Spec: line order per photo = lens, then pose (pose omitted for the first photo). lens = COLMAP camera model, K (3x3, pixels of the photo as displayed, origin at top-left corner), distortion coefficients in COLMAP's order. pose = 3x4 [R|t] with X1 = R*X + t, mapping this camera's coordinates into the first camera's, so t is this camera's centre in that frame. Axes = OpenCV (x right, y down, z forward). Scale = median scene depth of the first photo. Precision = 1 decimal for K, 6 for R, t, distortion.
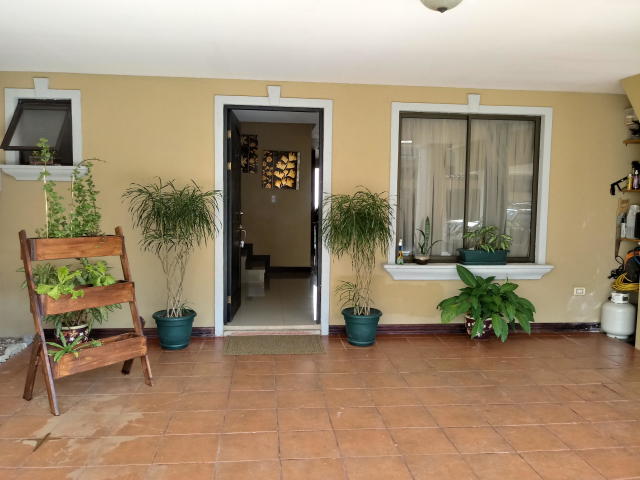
lens RADIAL K [[523.4, 0, 320.0], [0, 523.4, 240.0], [0, 0, 1]] dist [0.014725, 0.001552]
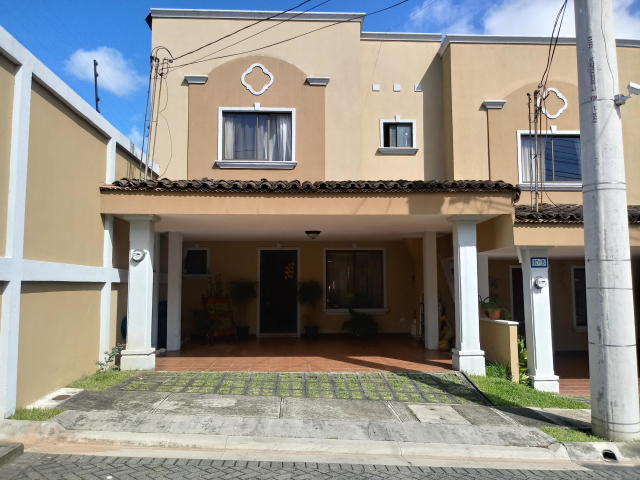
lens RADIAL K [[523.4, 0, 320.0], [0, 523.4, 240.0], [0, 0, 1]] dist [0.014725, 0.001552]
pose [[0.998526, -0.023325, -0.049001, 0.245542], [0.014857, 0.985920, -0.166557, 0.138691], [0.052196, 0.165583, 0.984814, -1.576689]]
